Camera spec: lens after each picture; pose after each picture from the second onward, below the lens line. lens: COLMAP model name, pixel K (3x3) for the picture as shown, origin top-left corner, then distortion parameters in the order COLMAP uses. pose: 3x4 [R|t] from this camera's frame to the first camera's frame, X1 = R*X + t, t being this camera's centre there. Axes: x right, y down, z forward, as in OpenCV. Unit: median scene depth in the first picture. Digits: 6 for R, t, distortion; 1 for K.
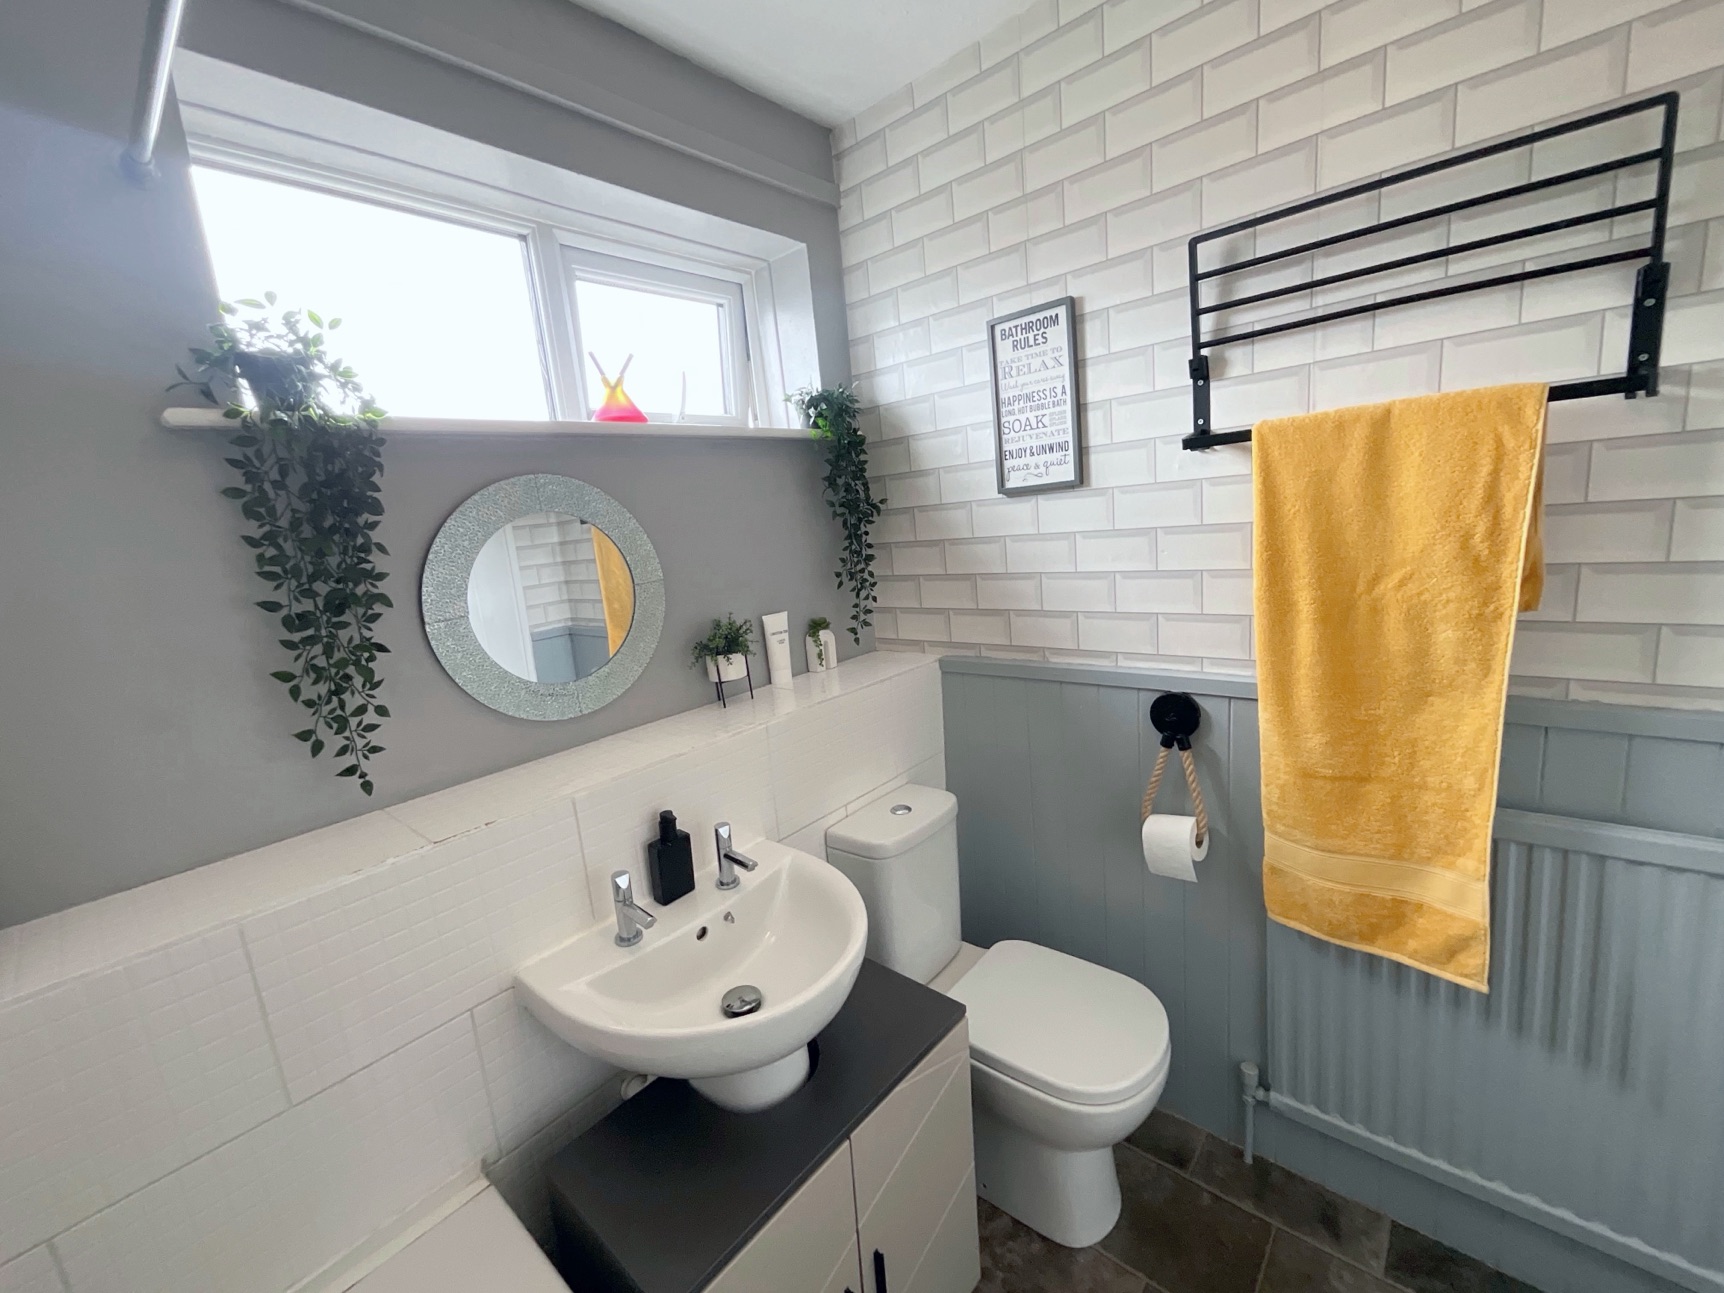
lens RADIAL K [[696.6, 0, 862.1], [0, 696.6, 640.2], [0, 0, 1]] dist [-0.006662, 0.002715]
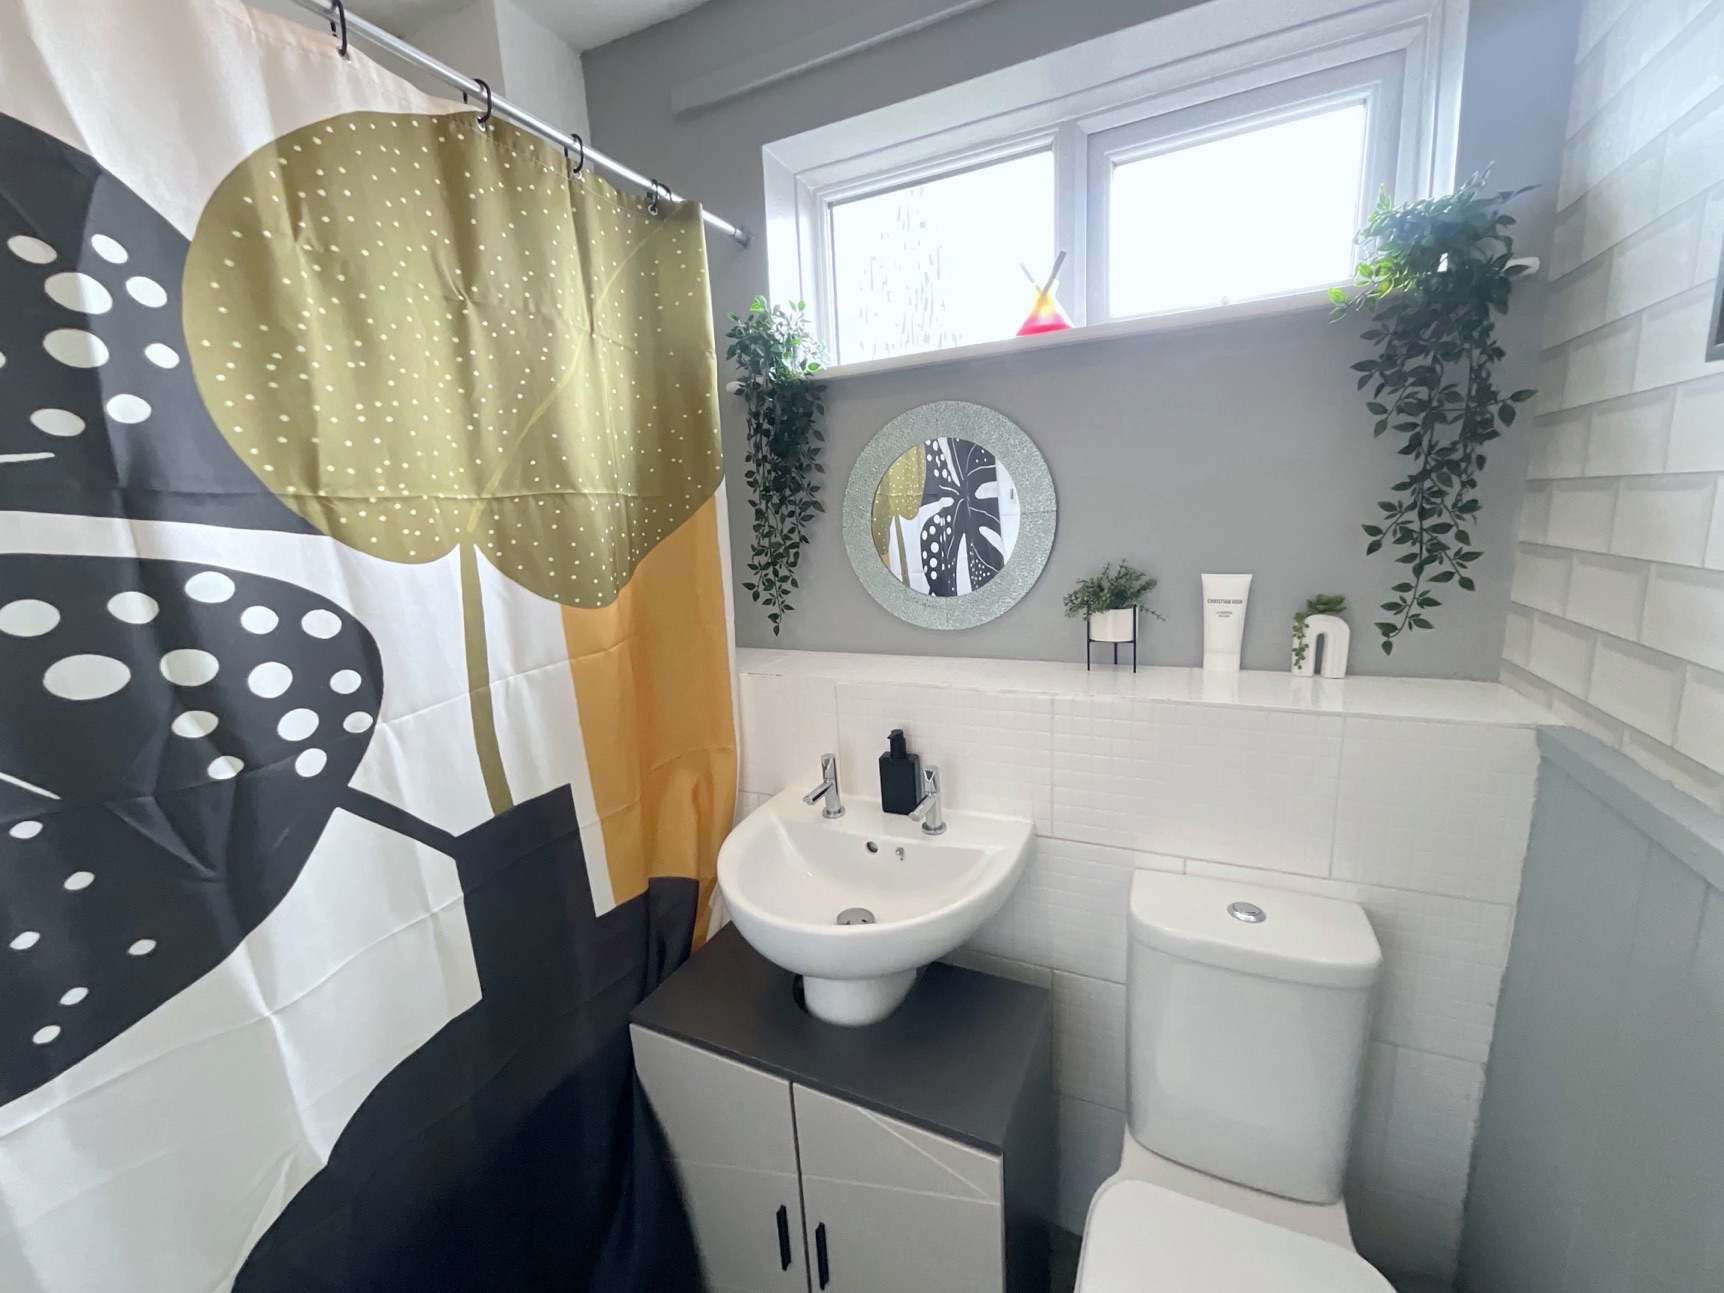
lens RADIAL K [[696.6, 0, 865.2], [0, 696.6, 643.9], [0, 0, 1]] dist [-0.006662, 0.002715]
pose [[0.276701, 0.256597, -0.926064, 0.425287], [-0.144166, 0.963868, 0.223996, -0.071213], [0.950080, 0.071527, 0.303696, 0.414376]]
